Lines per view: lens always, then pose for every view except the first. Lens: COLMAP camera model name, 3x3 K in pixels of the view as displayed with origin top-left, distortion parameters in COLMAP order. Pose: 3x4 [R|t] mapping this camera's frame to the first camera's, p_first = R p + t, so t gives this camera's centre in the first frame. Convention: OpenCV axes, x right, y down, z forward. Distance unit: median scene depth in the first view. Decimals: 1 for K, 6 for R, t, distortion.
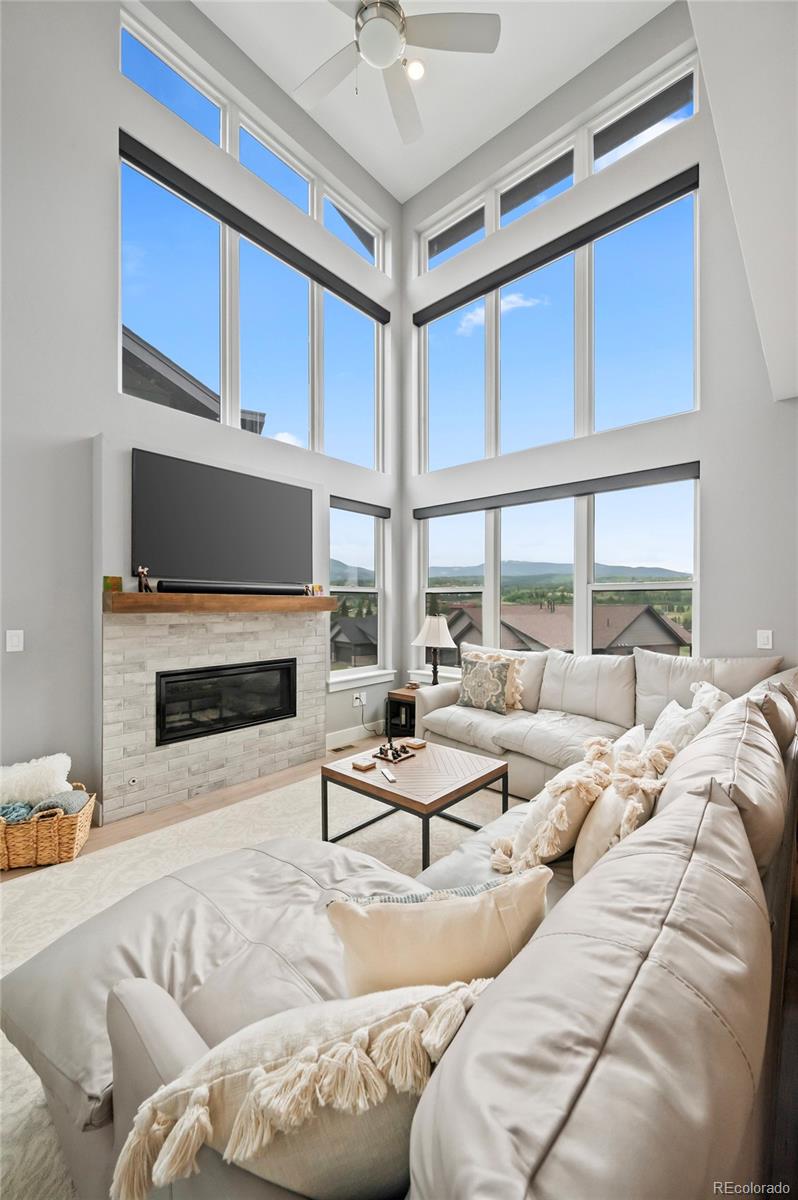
lens RADIAL K [[474.4, 0, 398.4], [0, 474.4, 607.3], [0, 0, 1]] dist [0.000522, 0.000027]
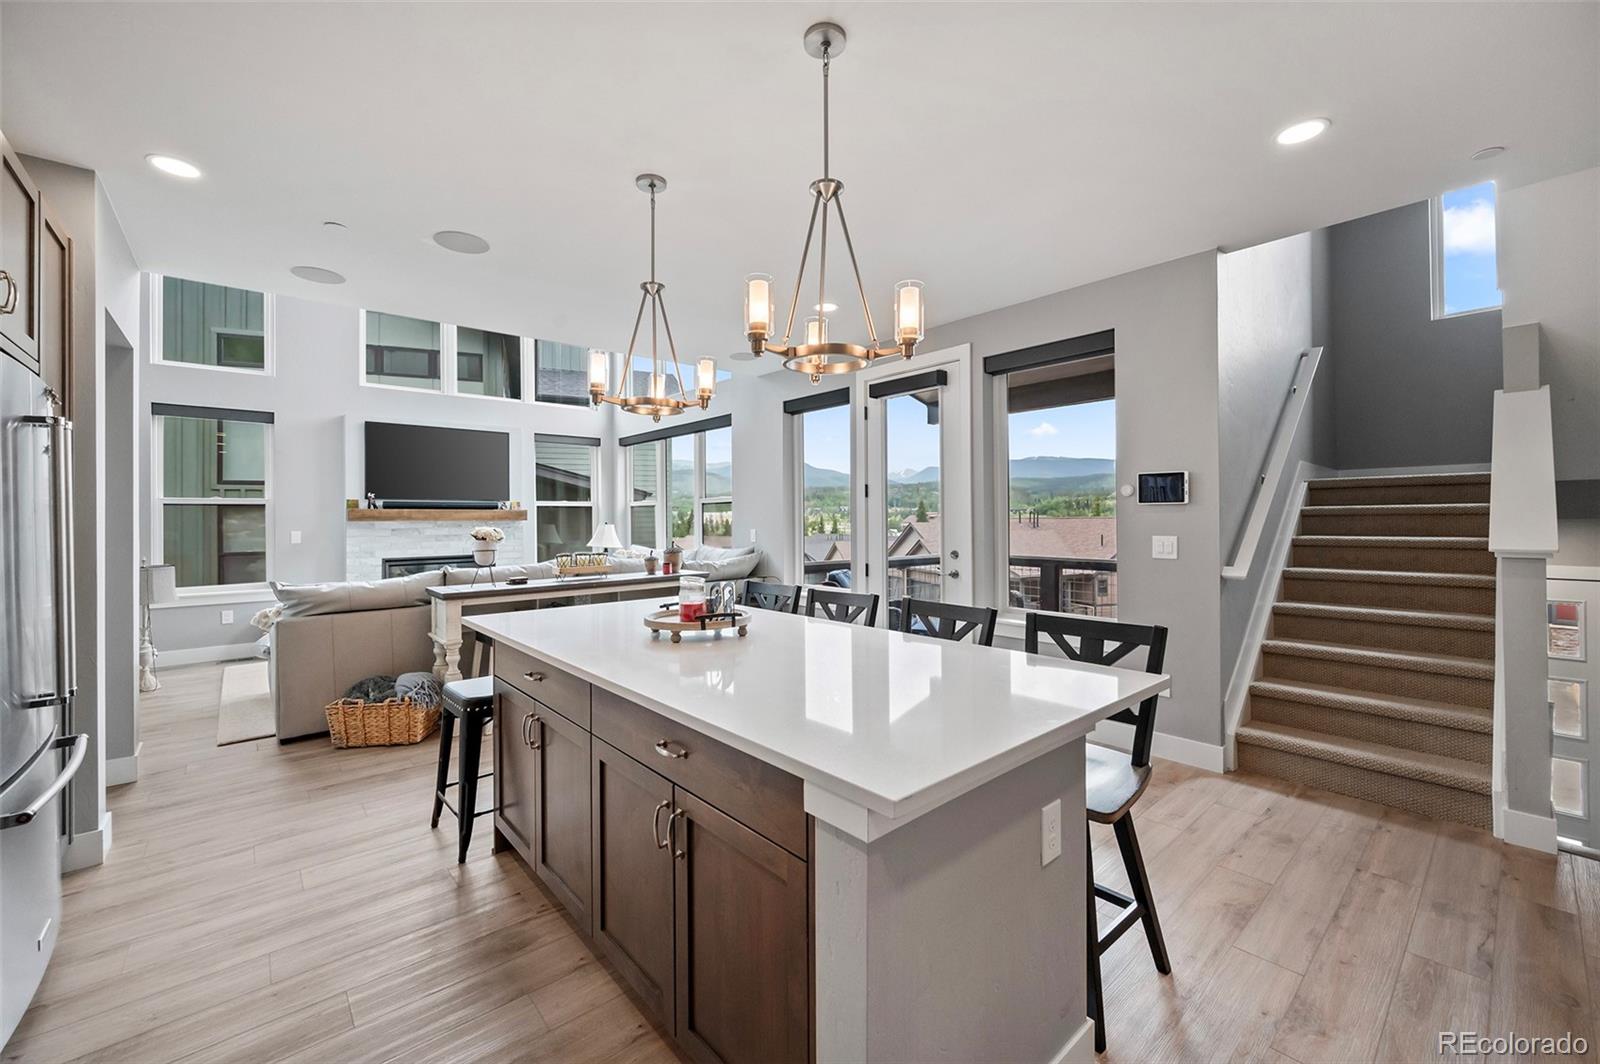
lens RADIAL K [[632.5, 0, 799.1], [0, 632.5, 517.2], [0, 0, 1]] dist [0.000522, 0.000027]
pose [[0.992353, -0.011382, -0.122905, 1.167744], [0.010152, 0.999892, -0.010630, 0.035188], [0.123013, 0.009301, 0.992361, -0.963950]]
